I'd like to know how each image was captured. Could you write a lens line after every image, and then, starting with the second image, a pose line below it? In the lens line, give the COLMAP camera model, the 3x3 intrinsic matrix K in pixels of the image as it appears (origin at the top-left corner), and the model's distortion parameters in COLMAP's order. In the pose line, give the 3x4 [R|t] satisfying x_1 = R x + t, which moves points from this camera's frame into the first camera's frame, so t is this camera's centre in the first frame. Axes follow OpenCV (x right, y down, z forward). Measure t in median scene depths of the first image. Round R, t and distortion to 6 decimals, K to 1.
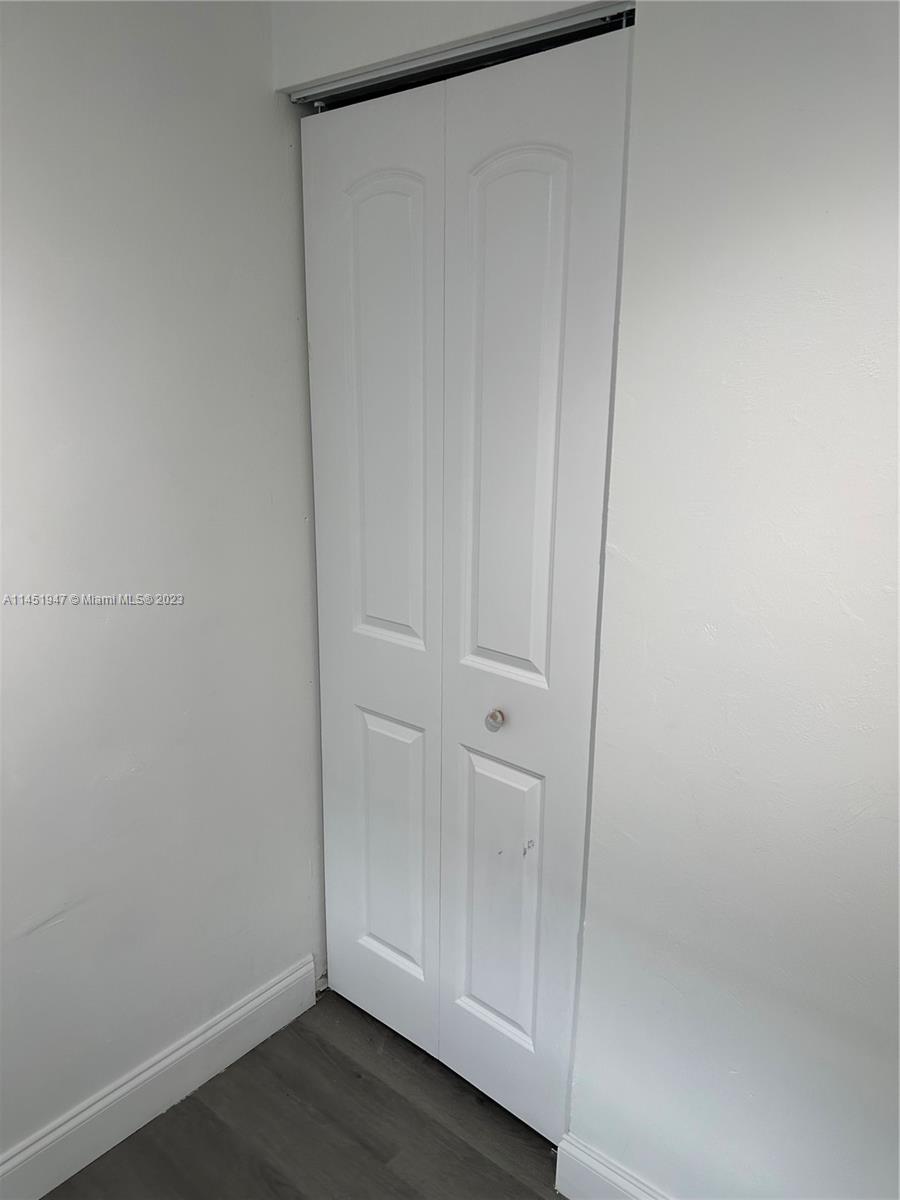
lens RADIAL K [[865.0, 0, 458.7], [0, 865.0, 603.7], [0, 0, 1]] dist [0.067556, -0.066625]
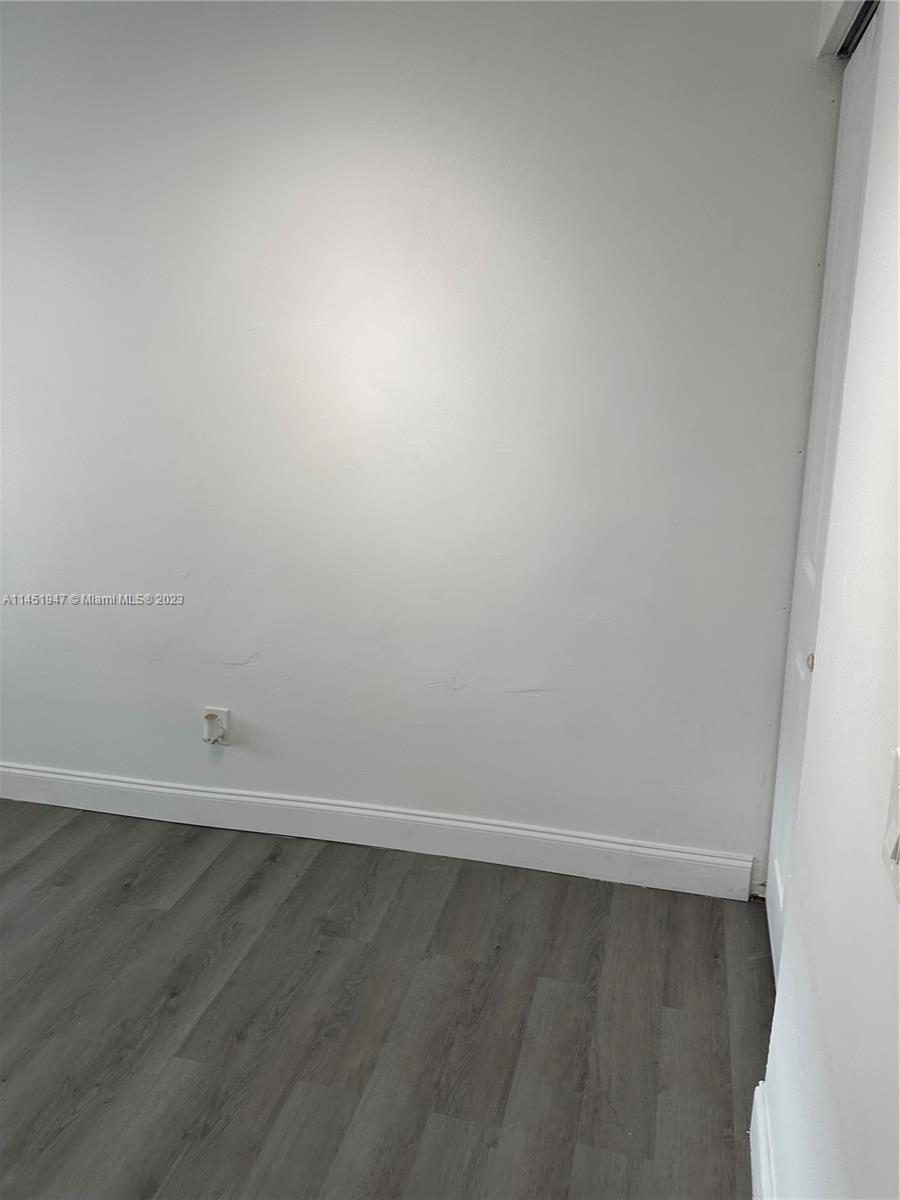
lens RADIAL K [[865.0, 0, 458.7], [0, 865.0, 603.7], [0, 0, 1]] dist [0.067556, -0.066625]
pose [[0.421466, 0.250738, -0.871491, 0.622264], [-0.217618, 0.960899, 0.171218, -0.010124], [0.880346, 0.117489, 0.459551, 0.156160]]
